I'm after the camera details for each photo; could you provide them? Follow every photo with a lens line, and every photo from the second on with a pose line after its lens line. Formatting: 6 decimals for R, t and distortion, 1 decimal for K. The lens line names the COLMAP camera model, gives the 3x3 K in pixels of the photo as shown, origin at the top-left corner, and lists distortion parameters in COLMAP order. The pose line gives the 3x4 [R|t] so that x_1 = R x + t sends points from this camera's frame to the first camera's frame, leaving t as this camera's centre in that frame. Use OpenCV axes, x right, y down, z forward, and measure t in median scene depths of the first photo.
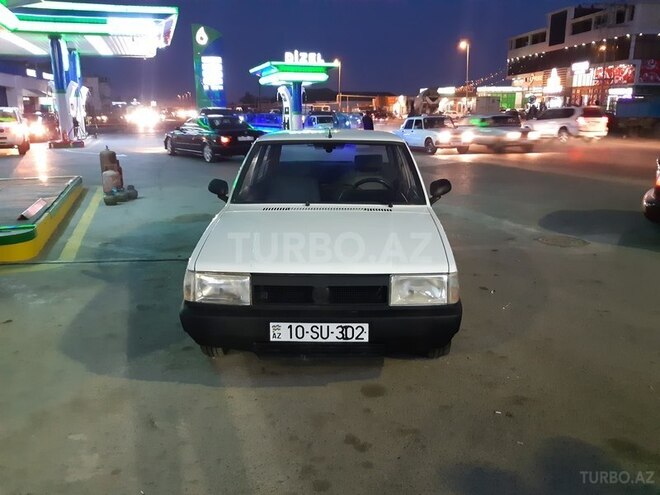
lens RADIAL K [[517.8, 0, 330.0], [0, 517.8, 247.5], [0, 0, 1]] dist [0.054305, -0.109639]
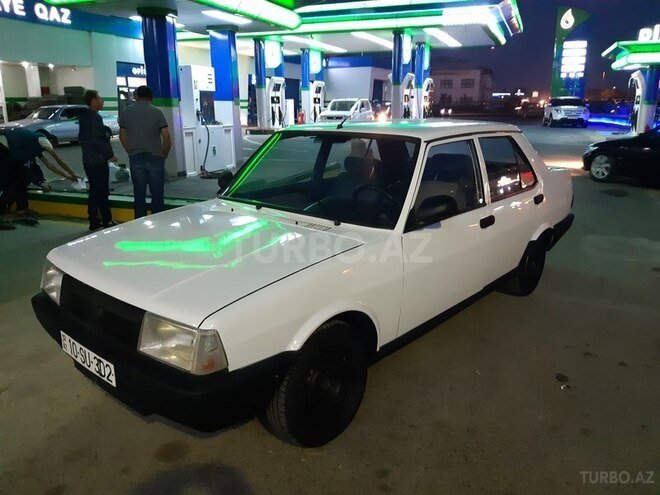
lens RADIAL K [[517.8, 0, 330.0], [0, 517.8, 247.5], [0, 0, 1]] dist [0.054305, -0.109639]
pose [[0.771470, 0.167314, -0.613873, 0.320303], [-0.157324, 0.985009, 0.070757, -0.055239], [0.616510, 0.041990, 0.786227, 0.237203]]
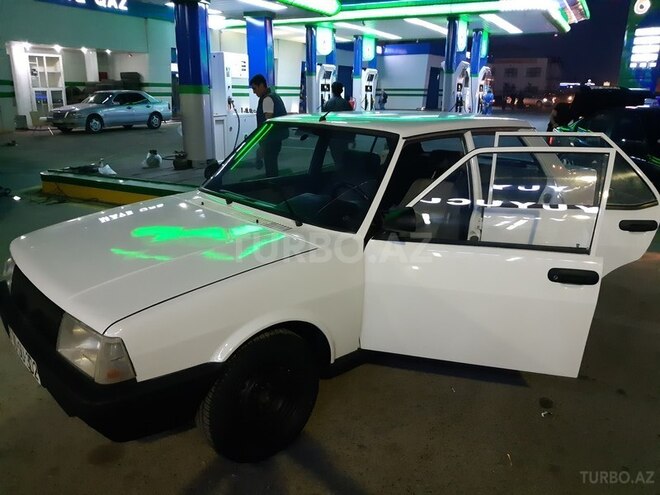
lens RADIAL K [[517.8, 0, 330.0], [0, 517.8, 247.5], [0, 0, 1]] dist [0.054305, -0.109639]
pose [[0.696917, 0.211844, -0.685149, 0.352889], [-0.188659, 0.975881, 0.109837, -0.075556], [0.691892, 0.052712, 0.720074, 0.304549]]
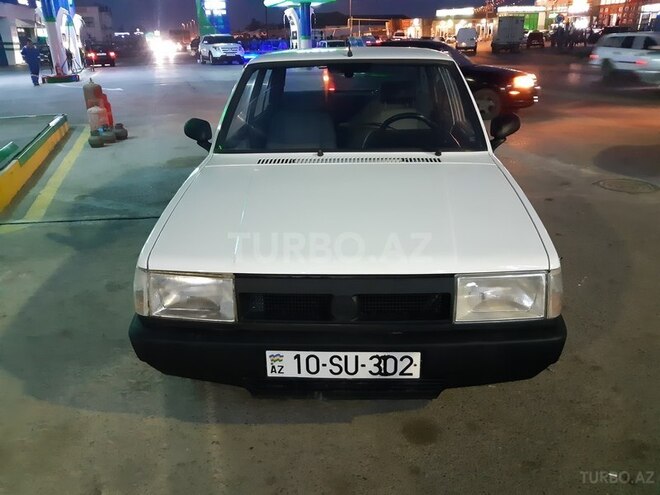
lens RADIAL K [[521.4, 0, 330.0], [0, 521.4, 247.5], [0, 0, 1]] dist [-0.008819, -0.008961]
pose [[0.999632, -0.011185, -0.024704, -0.007935], [0.014229, 0.991843, 0.126666, -0.025821], [0.023086, -0.126971, 0.991638, 0.156884]]
